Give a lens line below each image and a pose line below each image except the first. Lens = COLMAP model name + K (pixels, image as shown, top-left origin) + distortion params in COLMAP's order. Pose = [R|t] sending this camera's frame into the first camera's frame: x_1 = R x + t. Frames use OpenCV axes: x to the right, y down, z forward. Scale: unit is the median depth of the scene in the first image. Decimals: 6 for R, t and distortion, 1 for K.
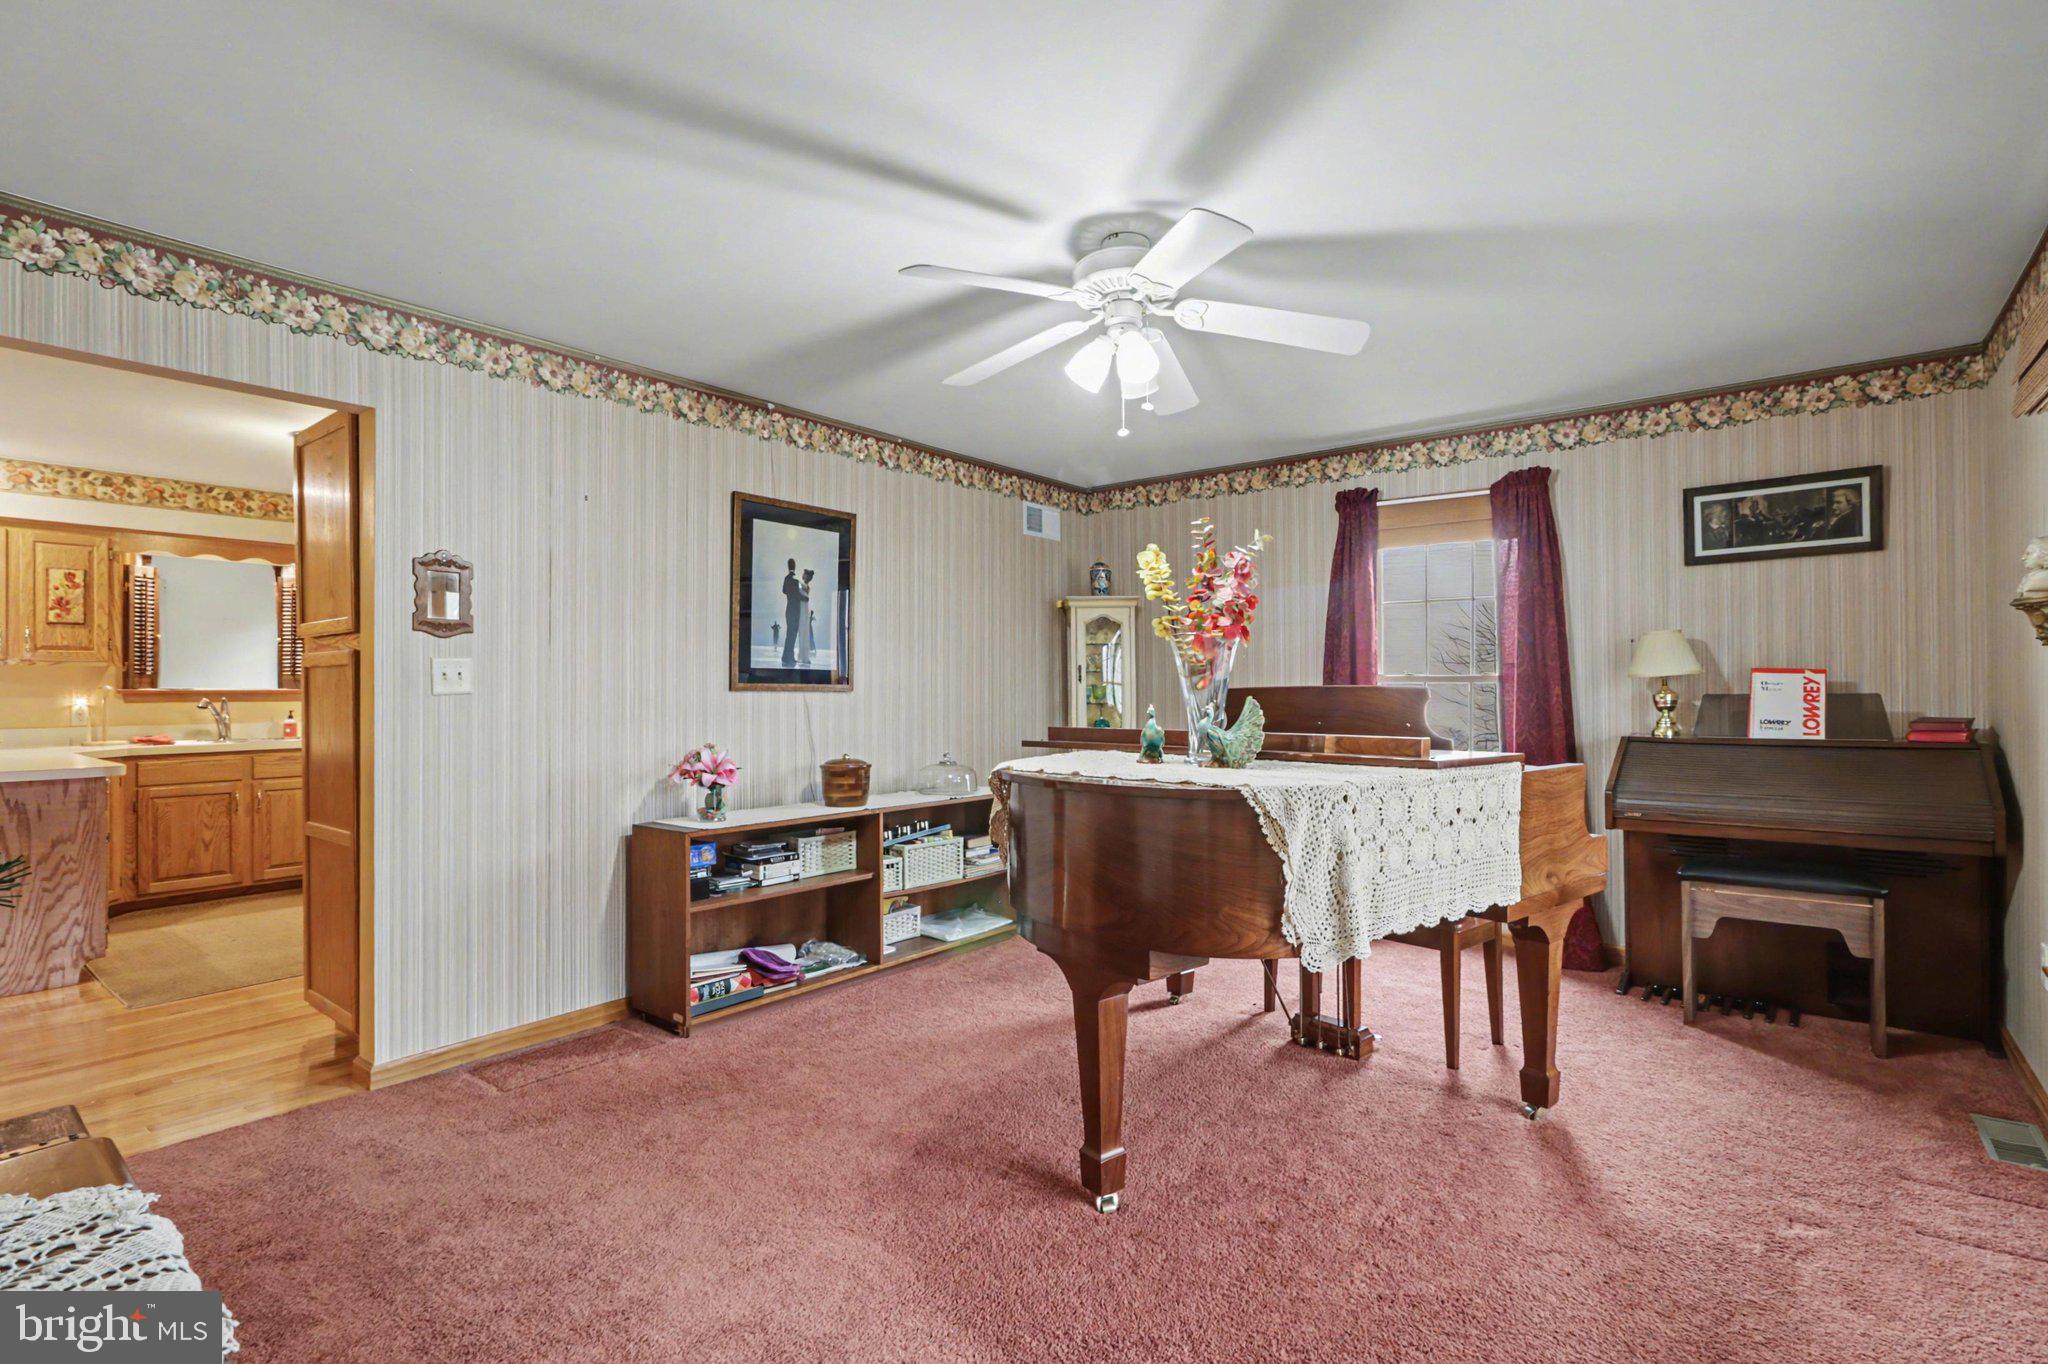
lens RADIAL K [[952.6, 0, 1024.0], [0, 952.6, 682.0], [0, 0, 1]] dist [-0.000191, 0.000583]
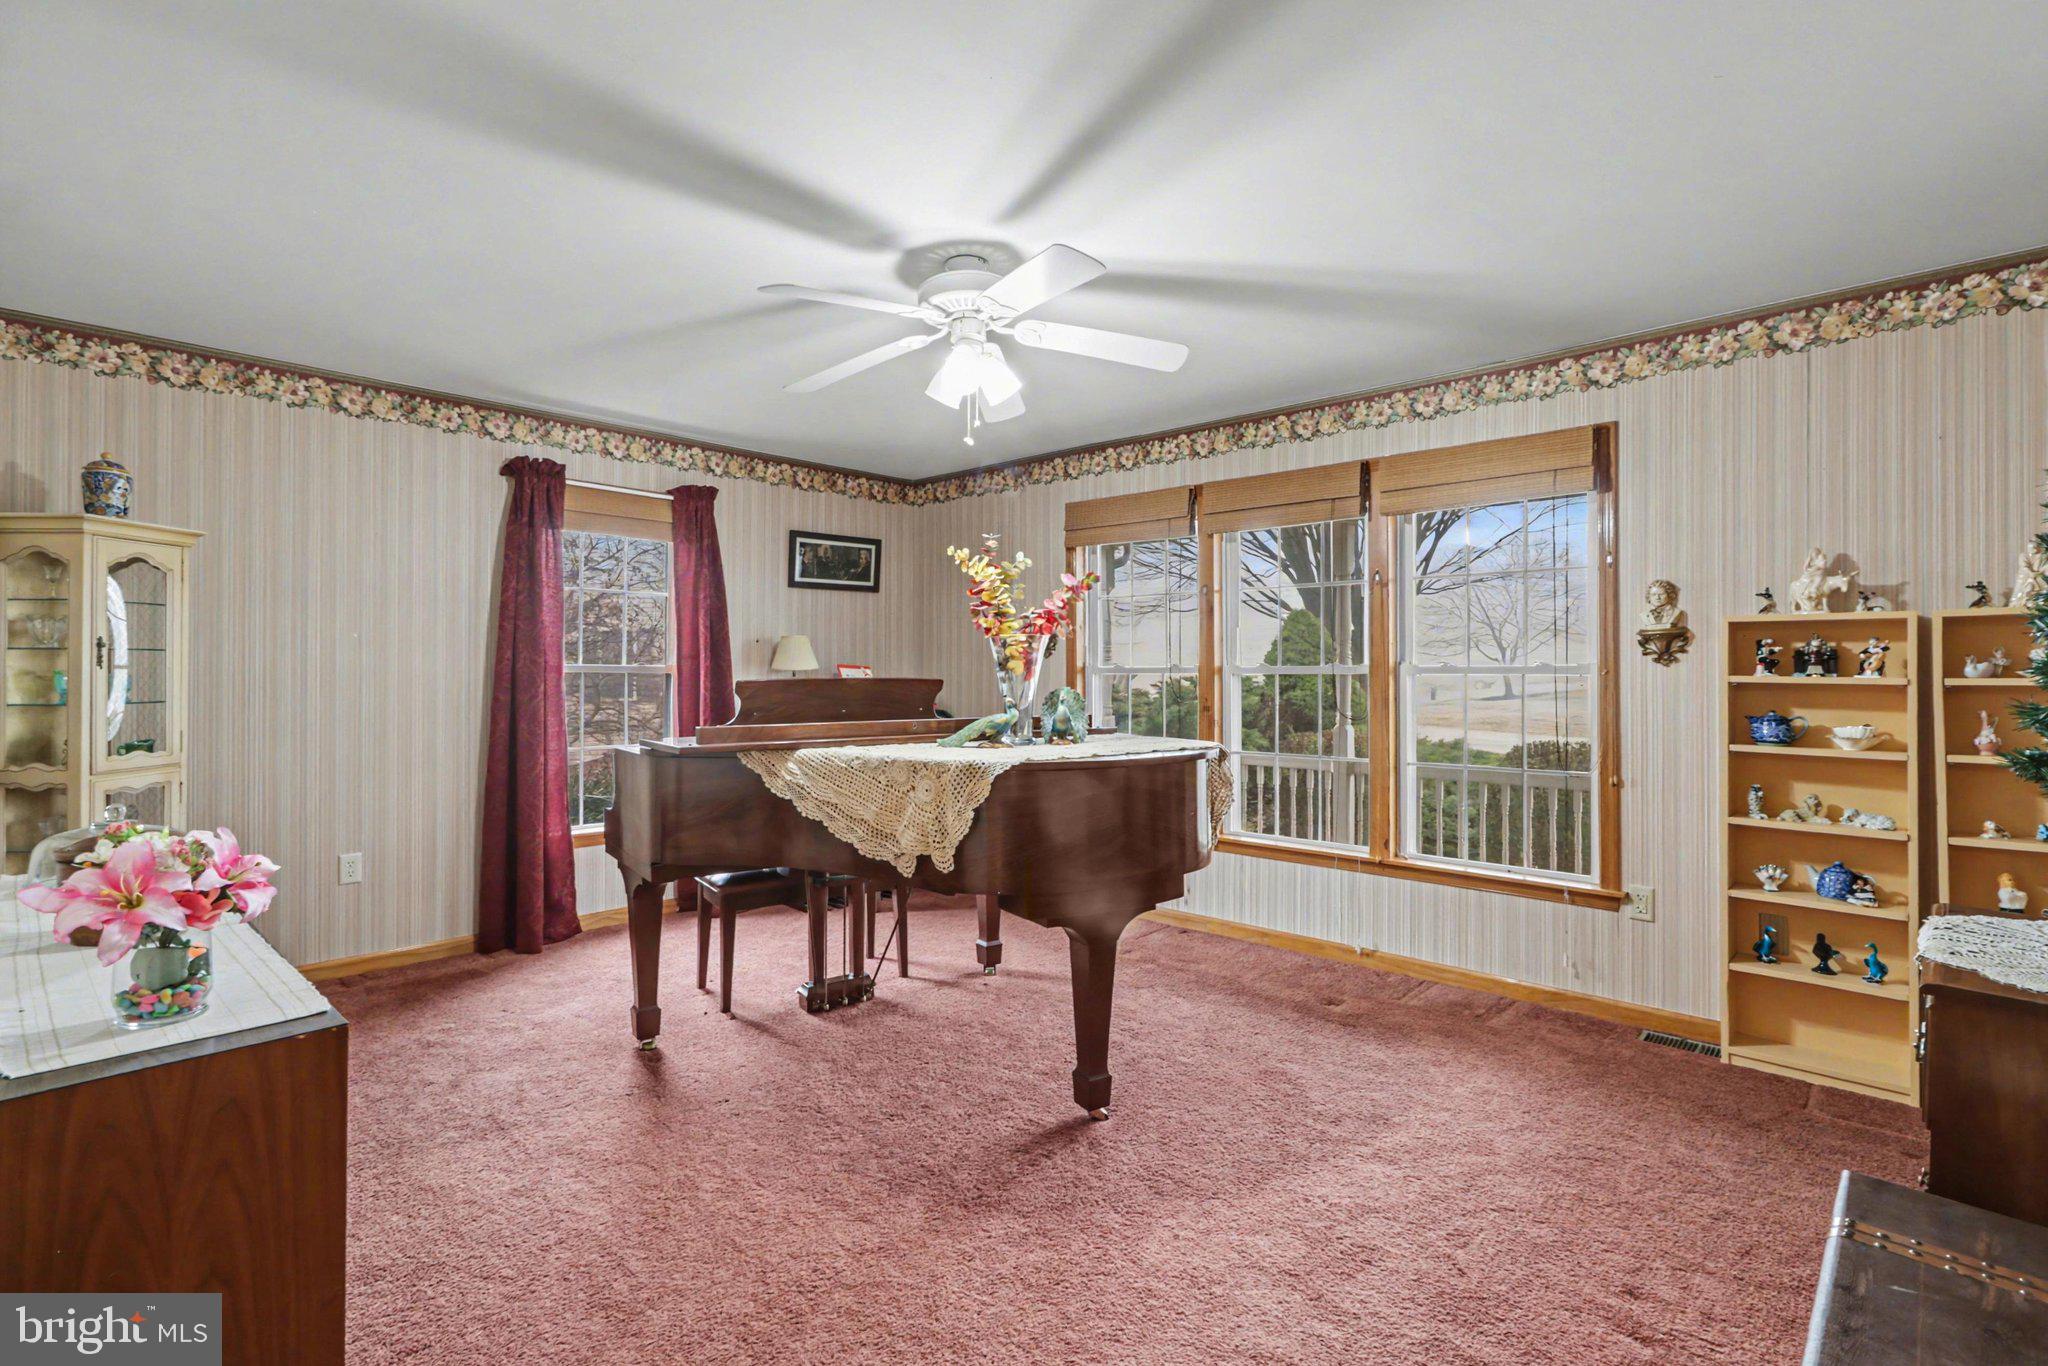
lens RADIAL K [[968.2, 0, 1030.7], [0, 968.2, 665.8], [0, 0, 1]] dist [-0.000983, -0.000293]
pose [[0.088020, 0.011988, 0.996047, -0.628710], [-0.007313, 0.999908, -0.011388, 0.001615], [-0.996092, -0.006282, 0.088100, 0.545966]]
